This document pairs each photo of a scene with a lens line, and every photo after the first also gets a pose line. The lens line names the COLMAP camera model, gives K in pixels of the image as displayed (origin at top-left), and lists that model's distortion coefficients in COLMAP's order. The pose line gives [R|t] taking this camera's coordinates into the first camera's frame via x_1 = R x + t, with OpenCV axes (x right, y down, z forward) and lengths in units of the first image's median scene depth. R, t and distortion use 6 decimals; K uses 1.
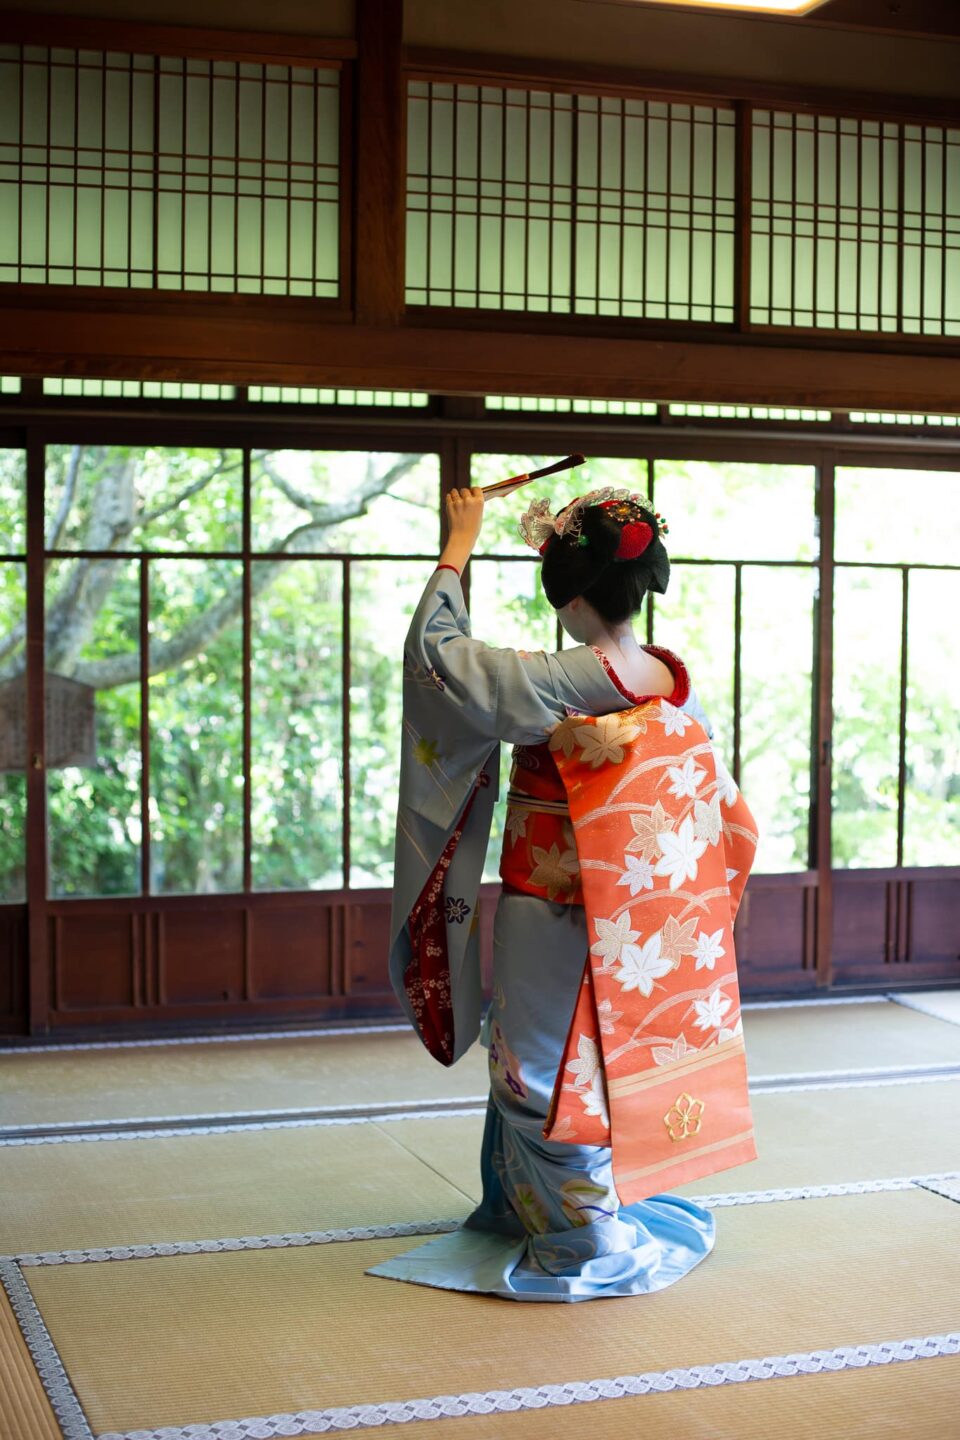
lens RADIAL K [[2113.2, 0, 493.8], [0, 2113.2, 708.7], [0, 0, 1]] dist [-0.109981, 0.000000]
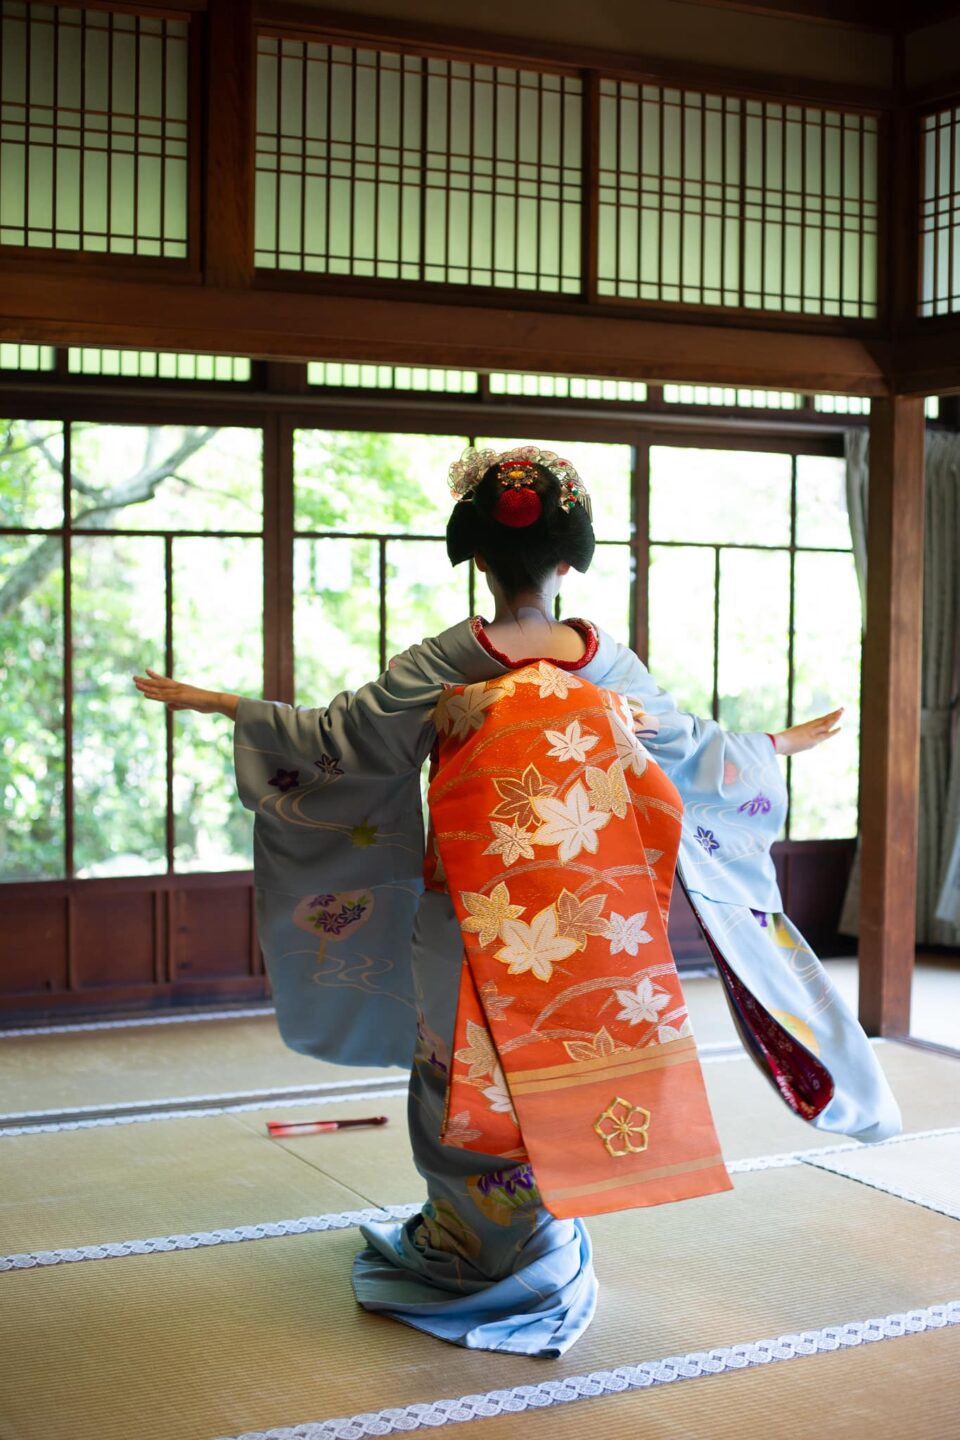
lens RADIAL K [[2029.2, 0, 473.3], [0, 2029.2, 704.5], [0, 0, 1]] dist [-0.106098, 0.000000]
pose [[0.991635, -0.006739, 0.128895, -0.060185], [0.006549, 0.999977, 0.001898, 0.007558], [-0.128904, -0.001038, 0.991656, 0.063950]]
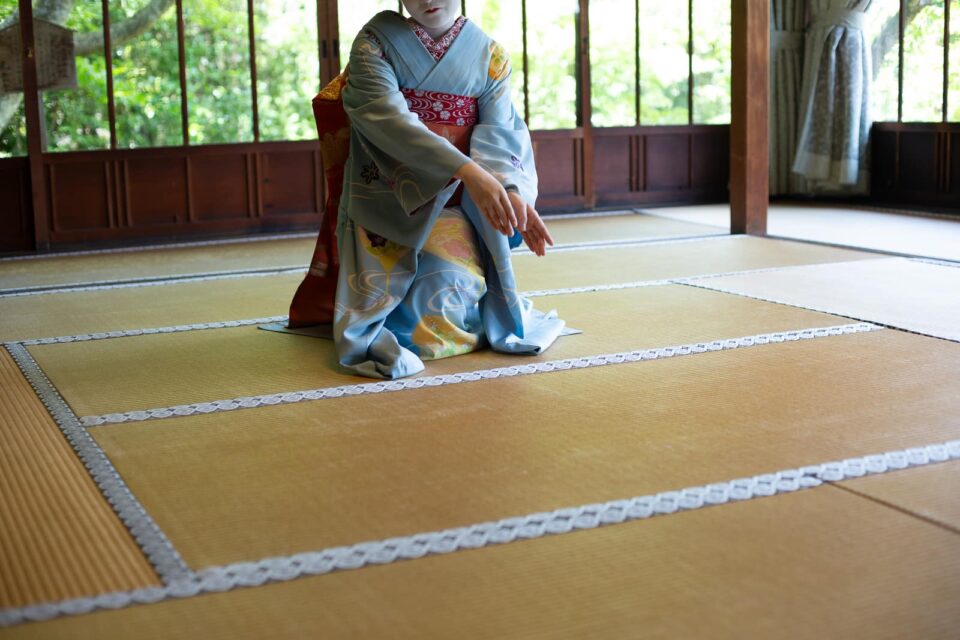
lens RADIAL K [[1352.8, 0, 483.0], [0, 1352.8, 294.3], [0, 0, 1]] dist [-0.106098, 0.000000]
pose [[0.994571, -0.047575, 0.092552, -0.008348], [0.037114, 0.993056, 0.111635, 0.107617], [-0.097220, -0.107594, 0.989430, 0.090069]]
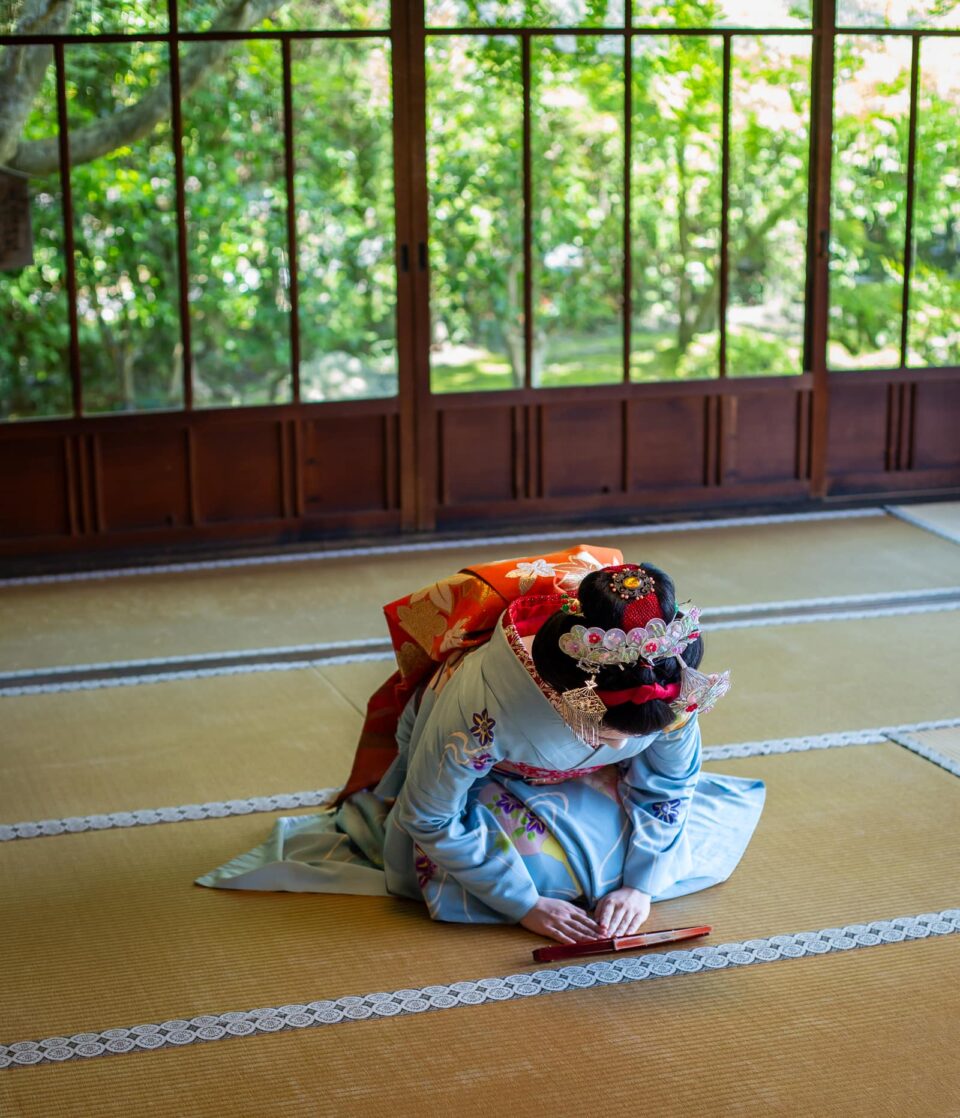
lens RADIAL K [[2220.7, 0, 512.7], [0, 2220.7, 700.4], [0, 0, 1]] dist [-0.130609, 0.000000]
pose [[0.999909, -0.011426, -0.007187, 0.035399], [0.012830, 0.969943, 0.242993, -0.026209], [0.004194, -0.243063, 0.970001, 0.035770]]
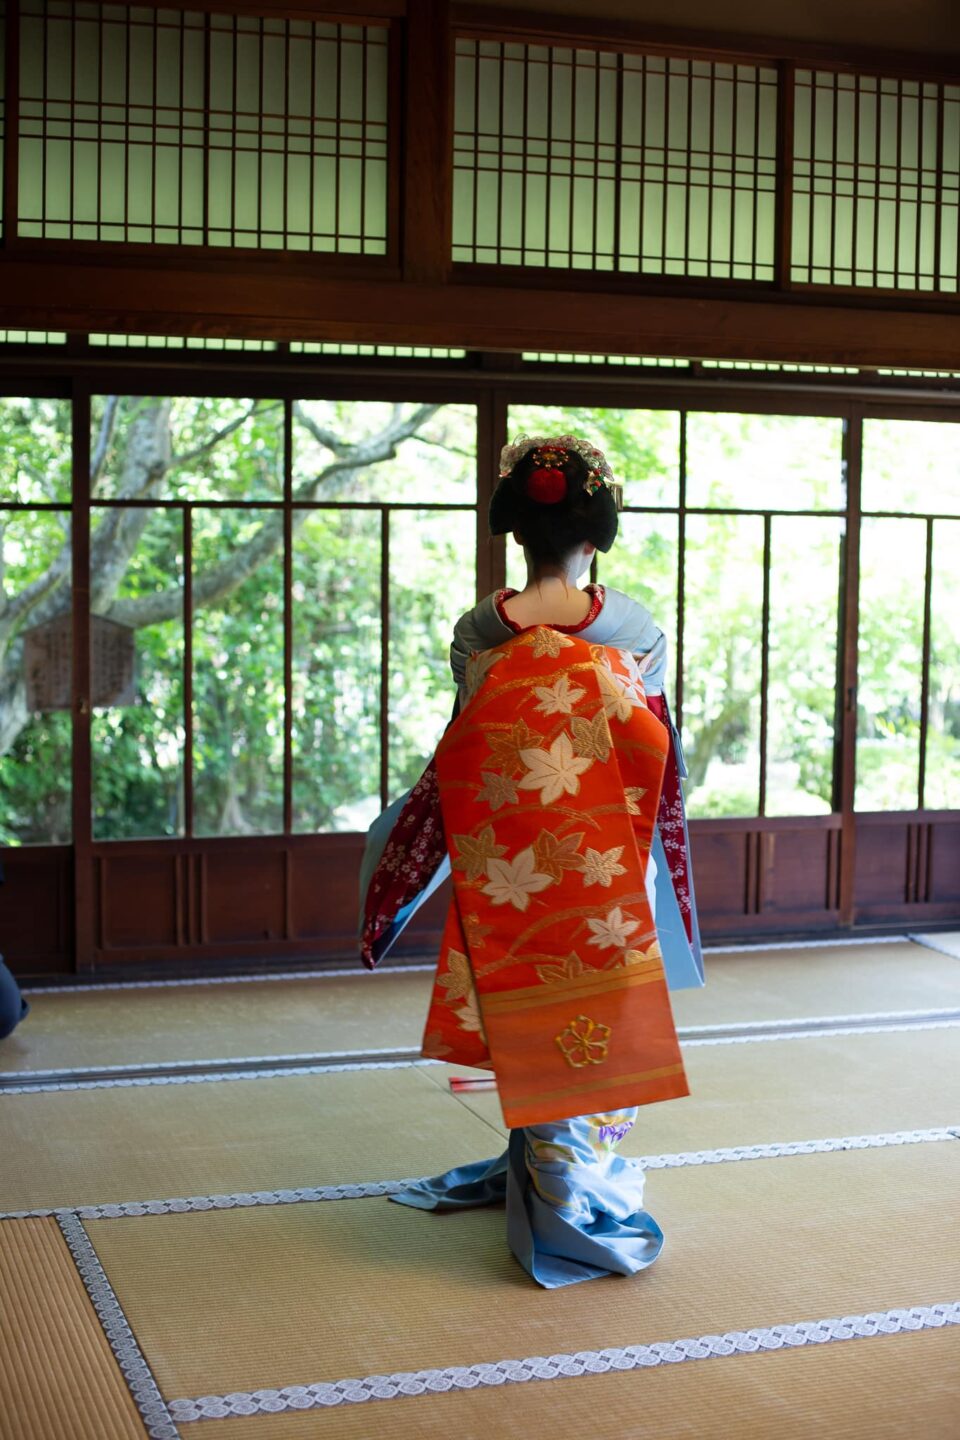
lens RADIAL K [[2029.2, 0, 493.2], [0, 2029.2, 698.3], [0, 0, 1]] dist [-0.106098, 0.000000]
pose [[0.999983, 0.005763, -0.001022, -0.019092], [-0.005725, 0.999399, 0.034186, -0.015091], [0.001219, -0.034180, 0.999415, 0.022680]]
